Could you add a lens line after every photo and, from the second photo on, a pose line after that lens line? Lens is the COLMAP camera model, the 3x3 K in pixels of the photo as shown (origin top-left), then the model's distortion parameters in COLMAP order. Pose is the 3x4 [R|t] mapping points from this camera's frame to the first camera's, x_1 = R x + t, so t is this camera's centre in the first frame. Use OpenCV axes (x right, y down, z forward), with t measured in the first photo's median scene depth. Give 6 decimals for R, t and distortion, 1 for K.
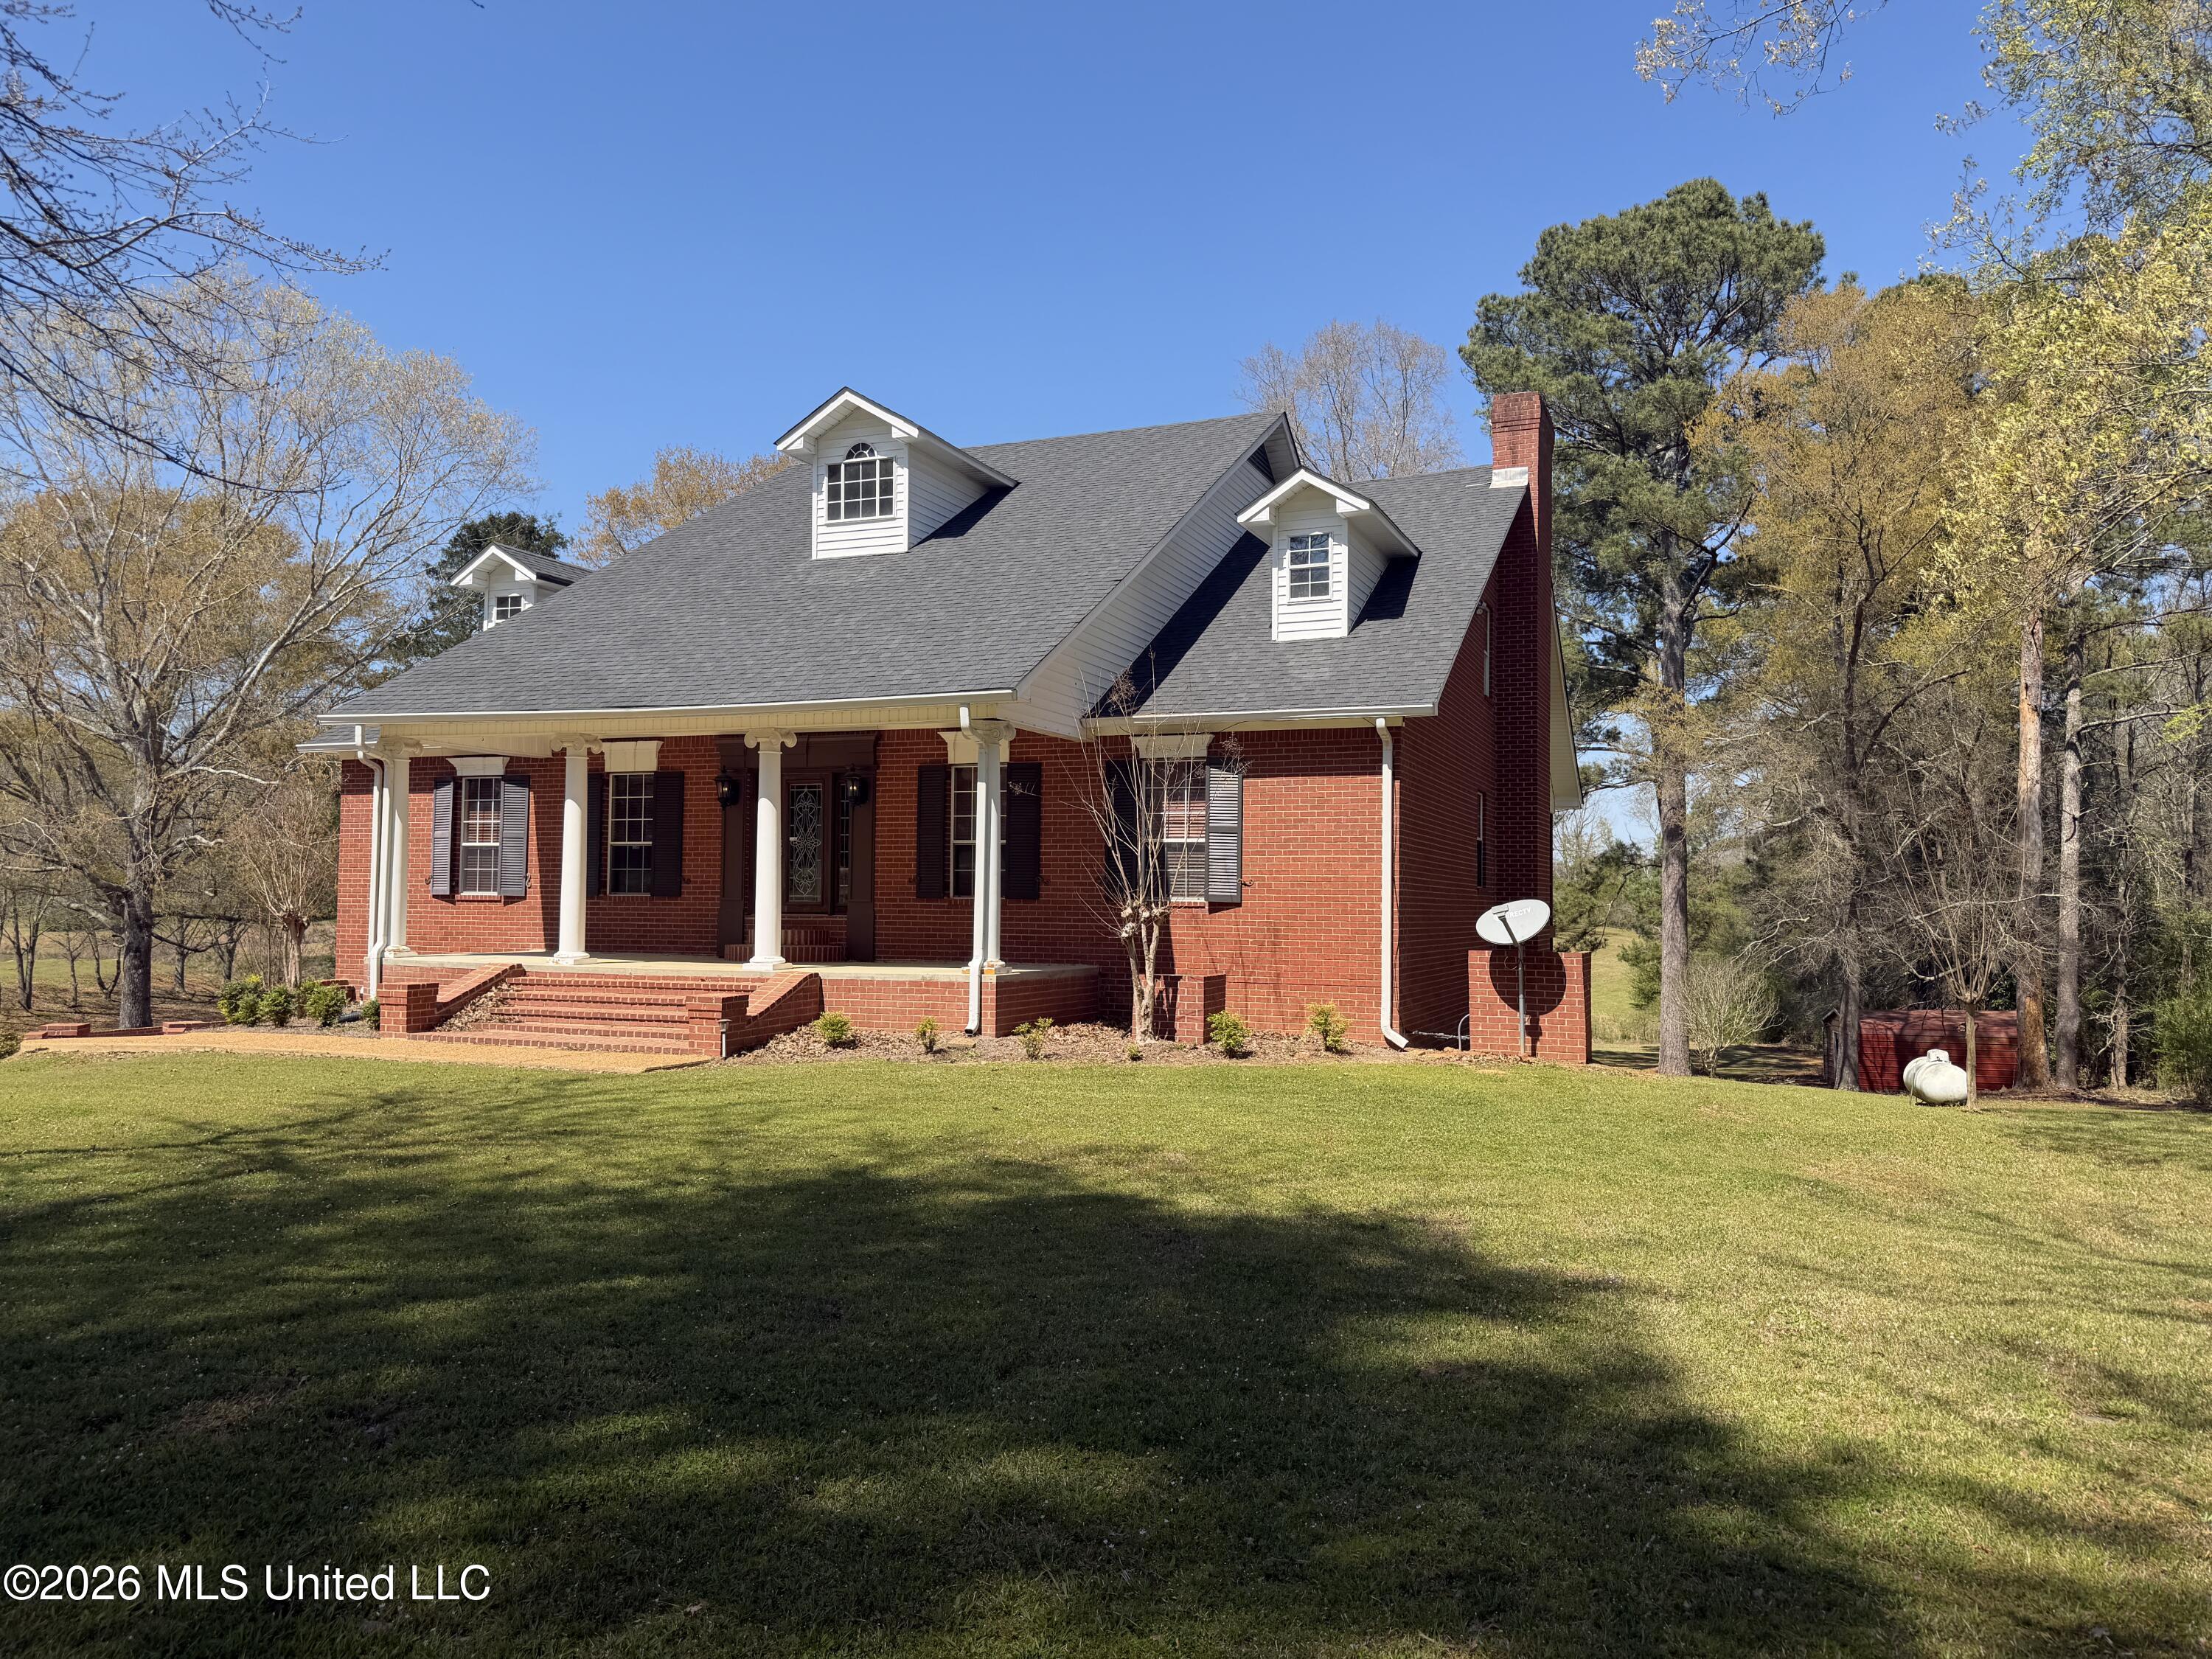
lens RADIAL K [[1546.2, 0, 1111.8], [0, 1546.2, 840.7], [0, 0, 1]] dist [0.062855, -0.070764]
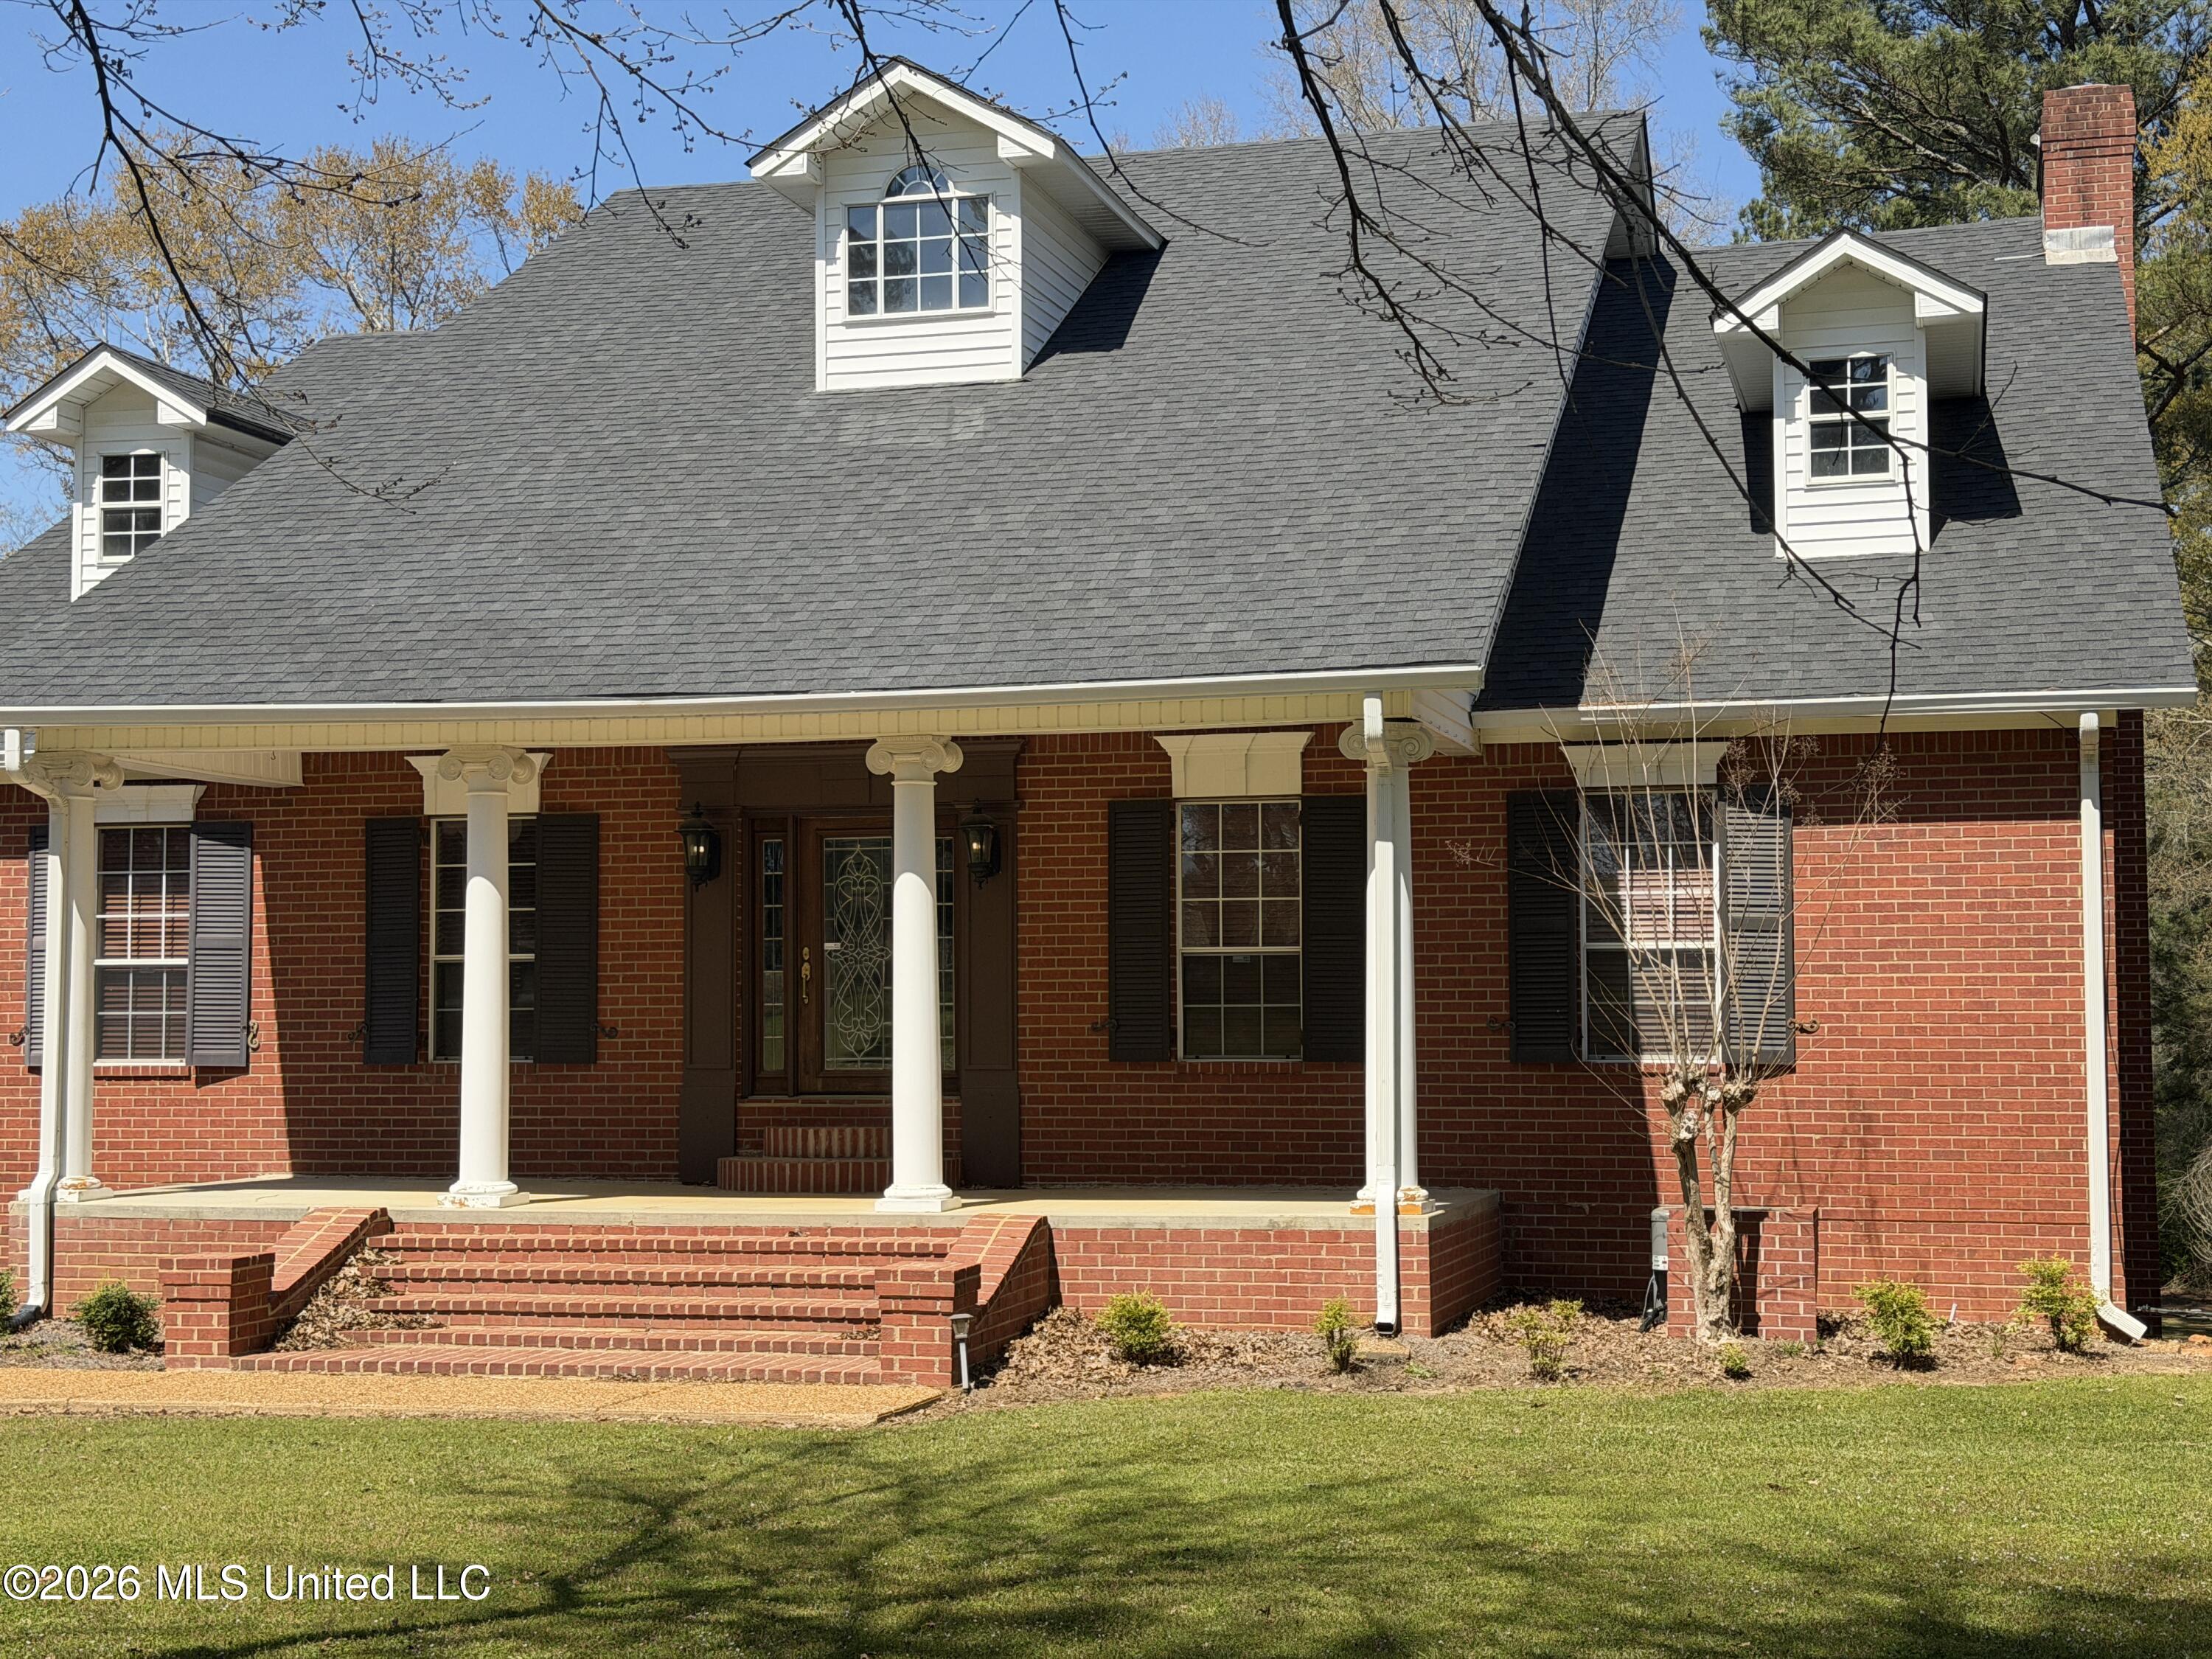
lens RADIAL K [[3088.4, 0, 1122.3], [0, 3088.4, 842.7], [0, 0, 1]] dist [0.104759, 0.000000]
pose [[0.992469, -0.005222, 0.122382, -0.249880], [0.008255, 0.999671, -0.024292, -0.010335], [-0.122215, 0.025119, 0.992186, -0.010846]]
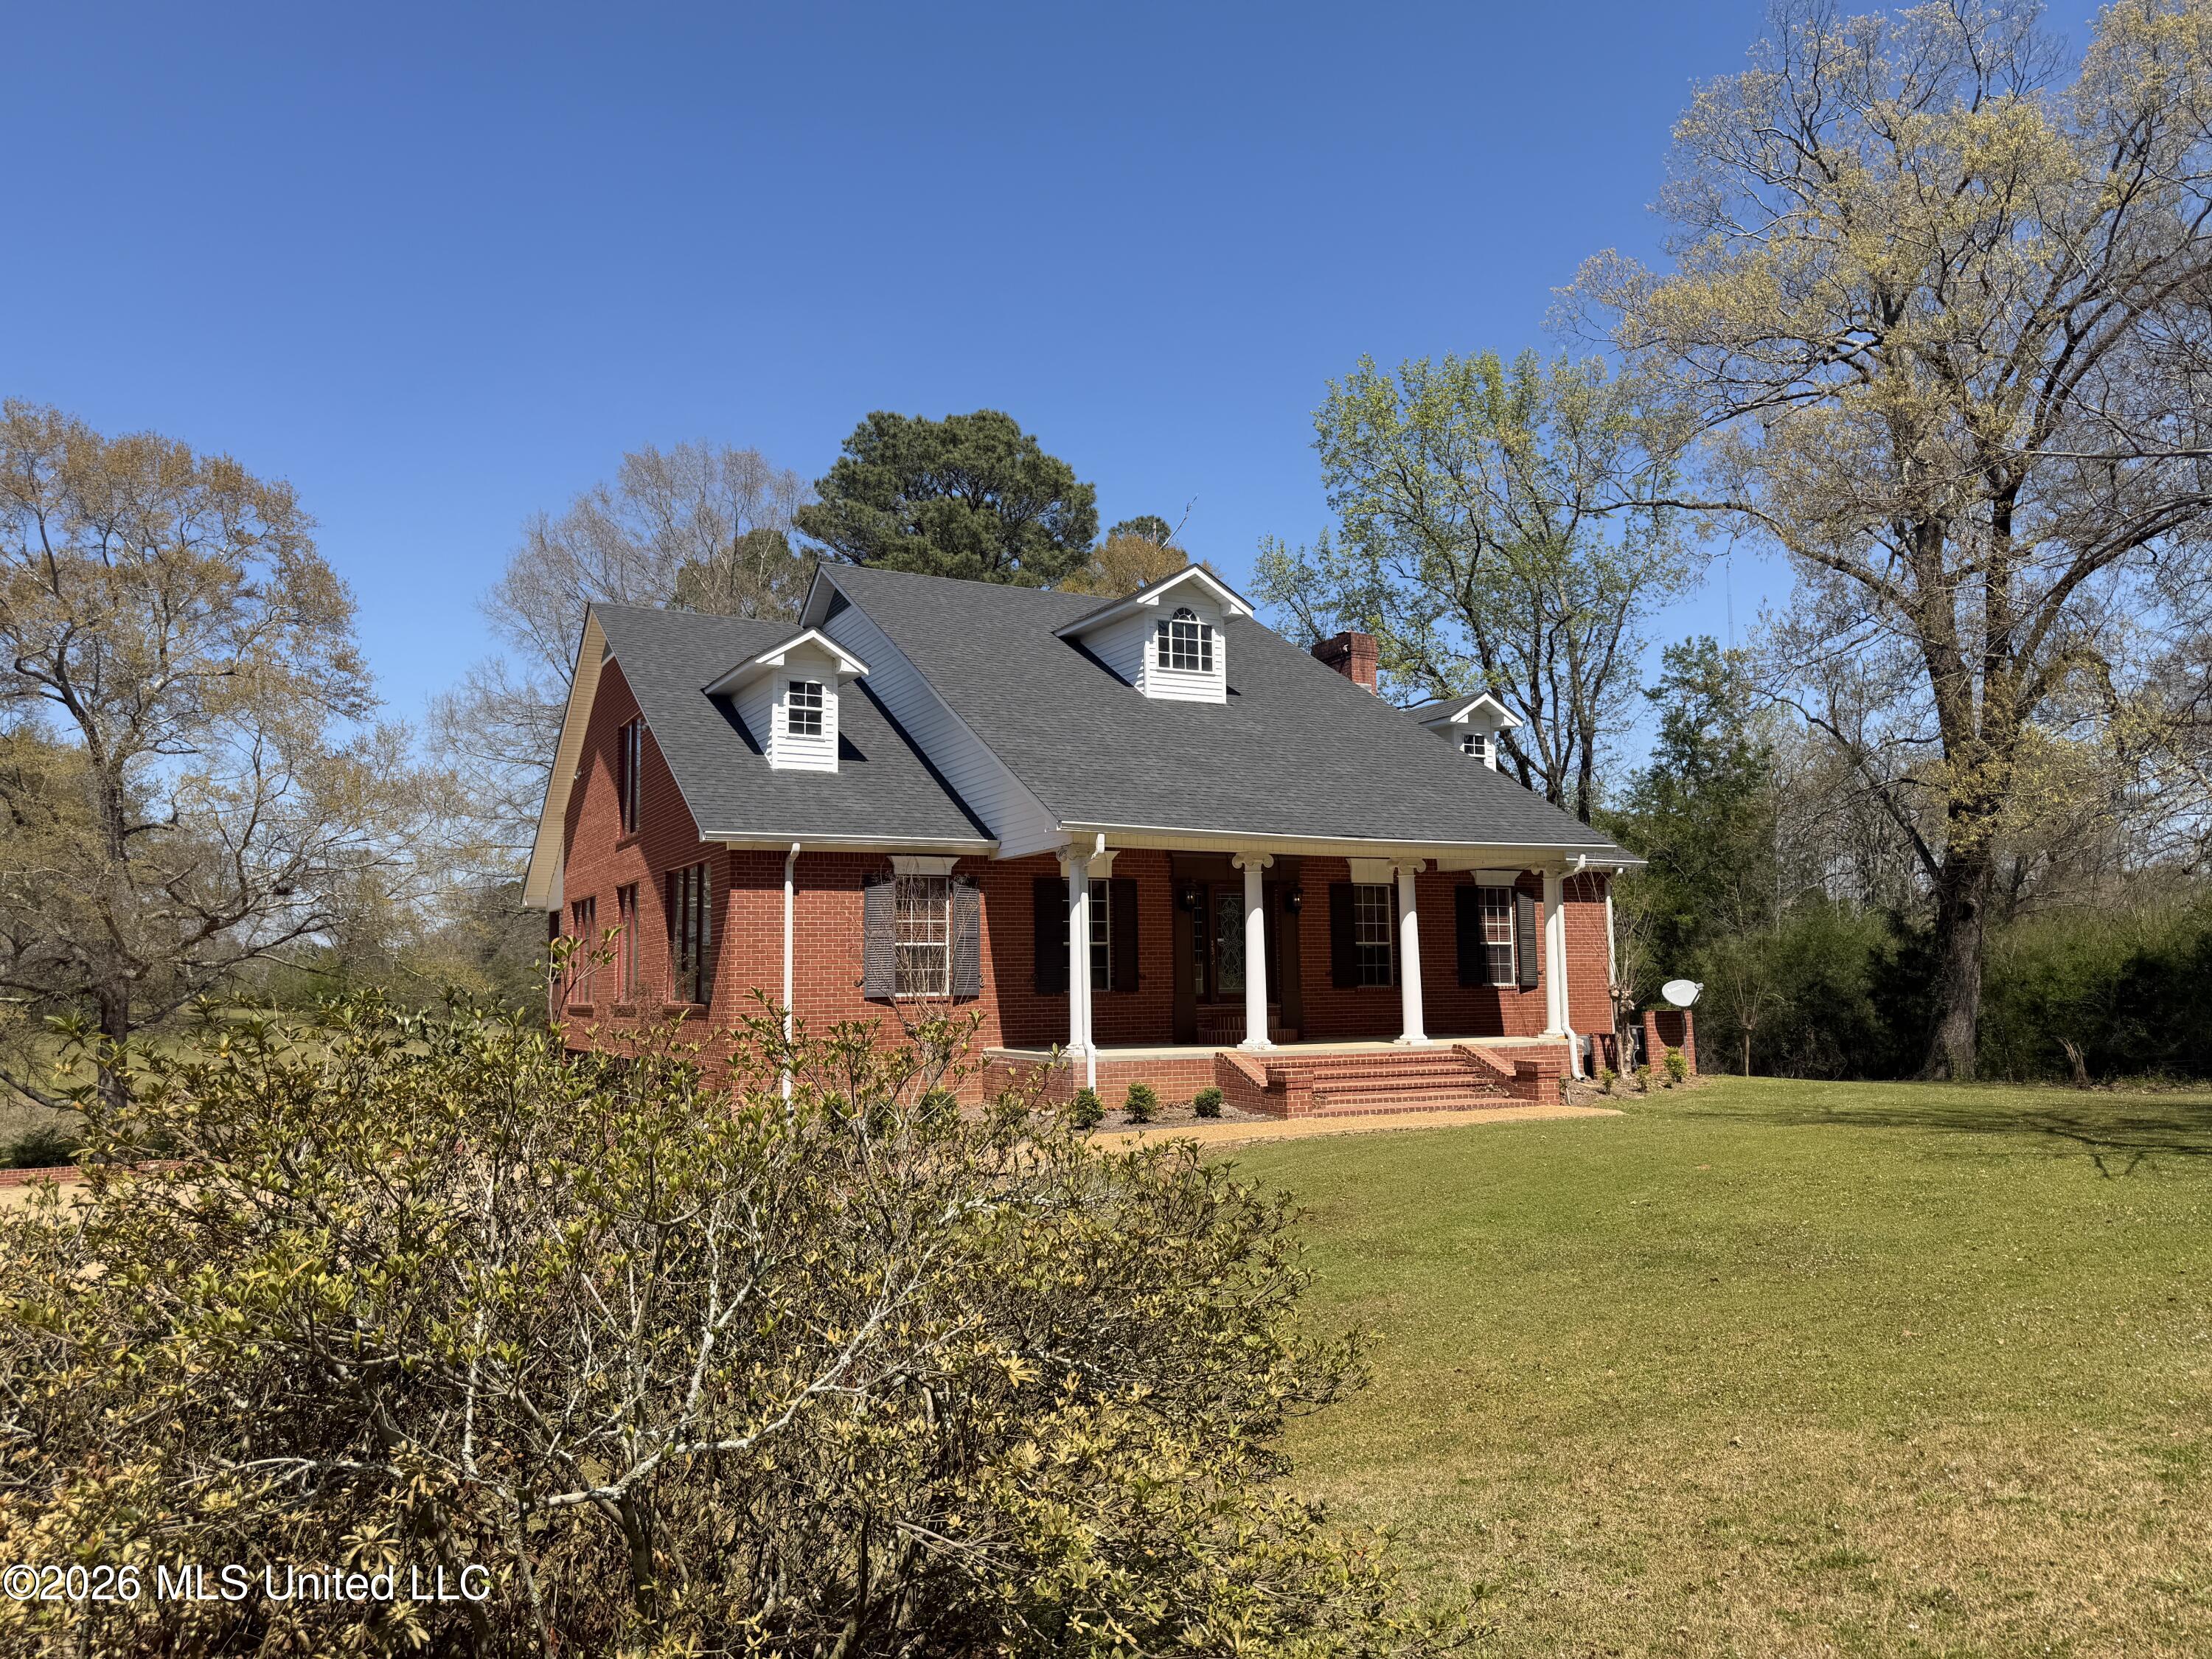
lens RADIAL K [[1507.1, 0, 1107.4], [0, 1507.1, 839.4], [0, 0, 1]] dist [-0.022541, -0.005239]
pose [[0.651733, 0.054302, 0.756502, -1.207817], [-0.005786, 0.997761, -0.066635, -0.001014], [-0.758427, 0.039051, 0.650588, 0.338740]]
